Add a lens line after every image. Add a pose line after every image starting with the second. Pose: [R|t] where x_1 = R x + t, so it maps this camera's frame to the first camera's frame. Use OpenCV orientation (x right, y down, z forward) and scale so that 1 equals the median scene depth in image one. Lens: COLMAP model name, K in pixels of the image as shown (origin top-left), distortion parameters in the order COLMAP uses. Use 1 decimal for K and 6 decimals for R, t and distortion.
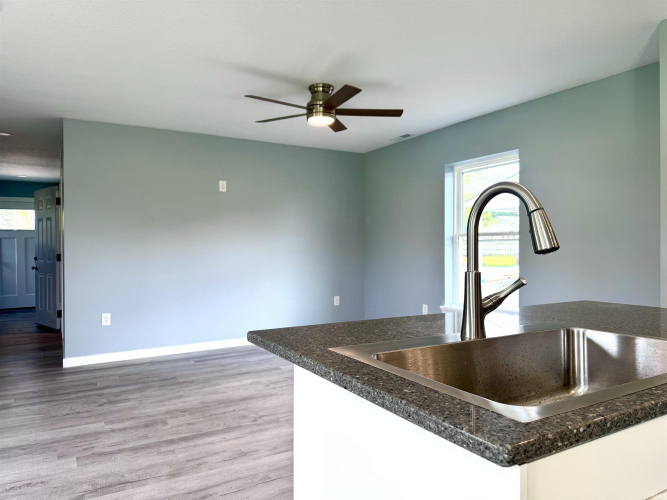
lens RADIAL K [[467.4, 0, 333.5], [0, 467.4, 250.0], [0, 0, 1]] dist [0.097809, -0.134767]
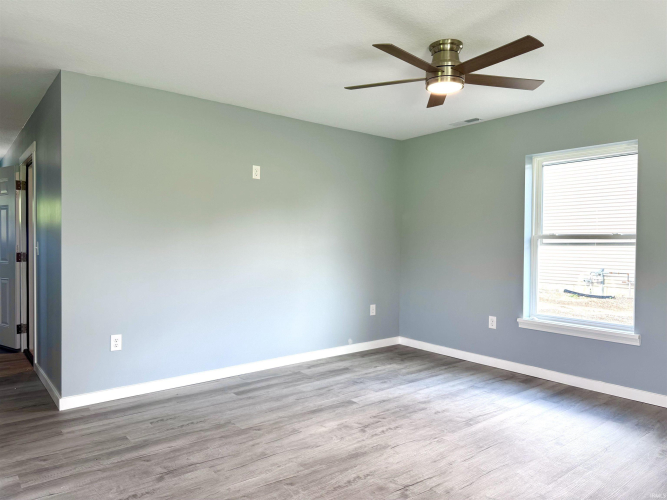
lens RADIAL K [[467.4, 0, 333.5], [0, 467.4, 250.0], [0, 0, 1]] dist [0.097809, -0.134767]
pose [[0.988019, 0.009297, 0.154050, -0.287170], [-0.010735, 0.999906, 0.008505, -0.012639], [-0.153956, -0.010057, 0.988026, 0.229041]]
